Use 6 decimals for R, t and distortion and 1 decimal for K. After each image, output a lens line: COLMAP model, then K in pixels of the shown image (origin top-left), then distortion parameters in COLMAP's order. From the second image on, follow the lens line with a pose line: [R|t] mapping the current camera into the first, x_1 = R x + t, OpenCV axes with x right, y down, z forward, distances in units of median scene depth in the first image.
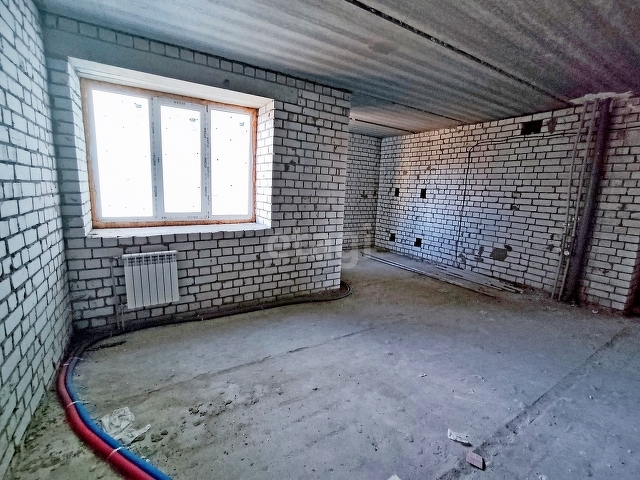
lens RADIAL K [[291.7, 0, 314.8], [0, 291.7, 236.8], [0, 0, 1]] dist [-0.040293, 0.020136]
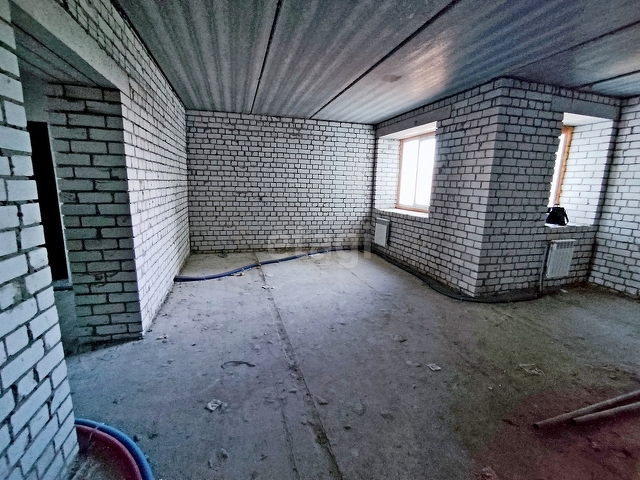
lens RADIAL K [[291.0, 0, 316.0], [0, 291.0, 237.6], [0, 0, 1]] dist [-0.047663, 0.022241]
pose [[-0.262315, 0.131036, -0.956044, 1.183565], [-0.196197, 0.962802, 0.185794, -0.082252], [0.944827, 0.236309, -0.226849, 0.791474]]
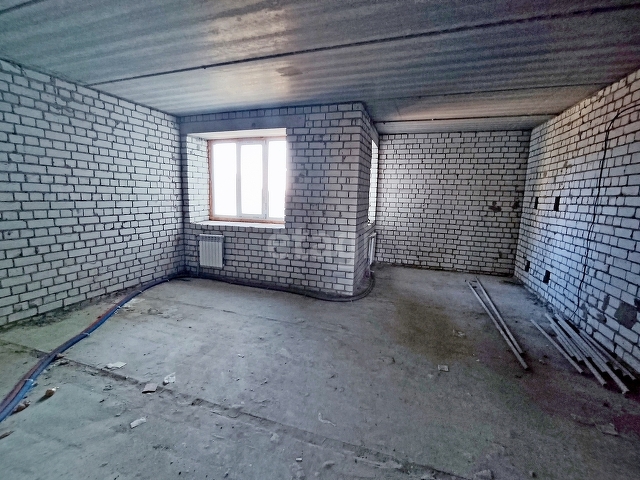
lens RADIAL K [[291.7, 0, 314.8], [0, 291.7, 236.8], [0, 0, 1]] dist [-0.040293, 0.020136]
pose [[0.635929, 0.085827, -0.766960, 0.856245], [-0.125840, 0.992028, 0.006673, -0.016547], [0.761419, 0.092271, 0.641660, 0.274874]]
